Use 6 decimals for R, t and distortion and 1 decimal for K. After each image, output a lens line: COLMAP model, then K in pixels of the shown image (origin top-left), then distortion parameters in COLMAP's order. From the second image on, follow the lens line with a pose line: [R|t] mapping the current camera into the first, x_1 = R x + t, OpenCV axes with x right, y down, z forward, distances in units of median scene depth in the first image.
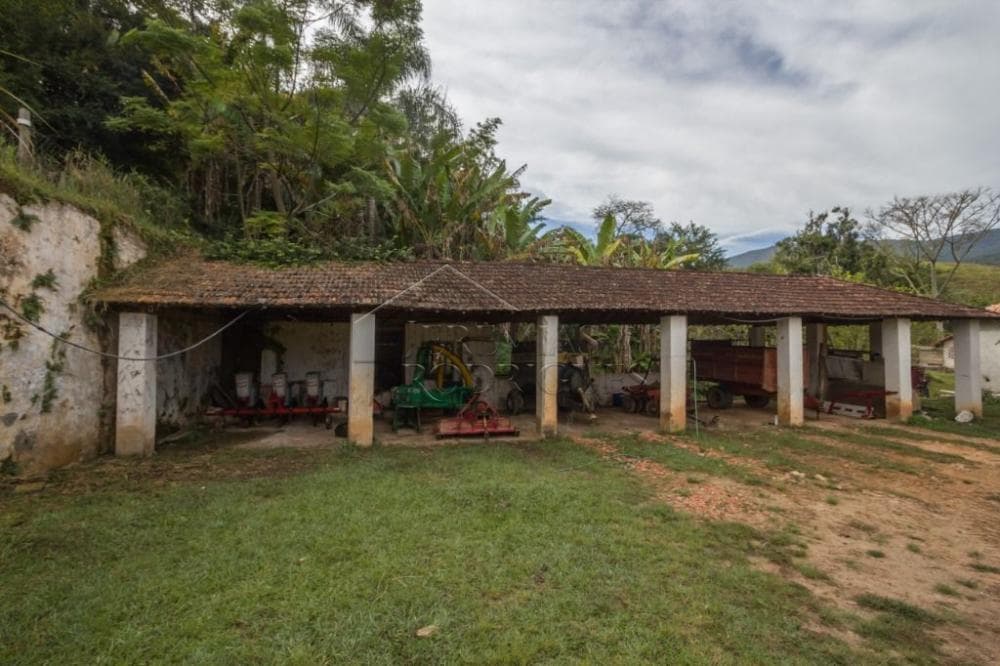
lens RADIAL K [[479.3, 0, 503.0], [0, 479.3, 325.5], [0, 0, 1]] dist [-0.004786, 0.000116]
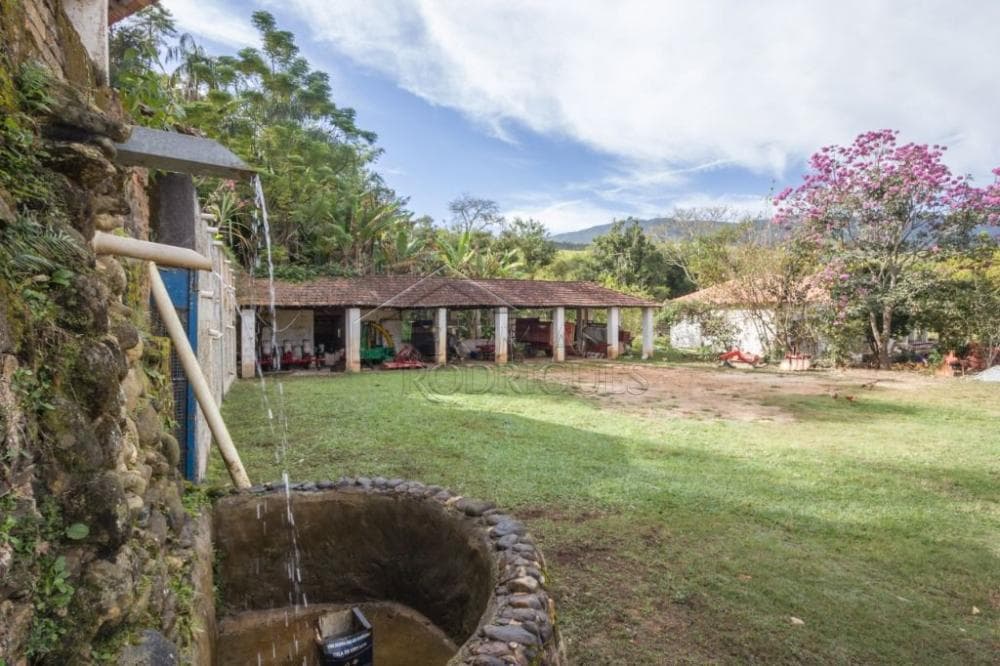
lens RADIAL K [[479.3, 0, 499.0], [0, 479.3, 328.1], [0, 0, 1]] dist [-0.004786, 0.000116]
pose [[0.956006, -0.014989, 0.292963, -0.182393], [-0.000618, 0.998589, 0.053109, -0.029562], [-0.293345, -0.050954, 0.954648, -0.690376]]
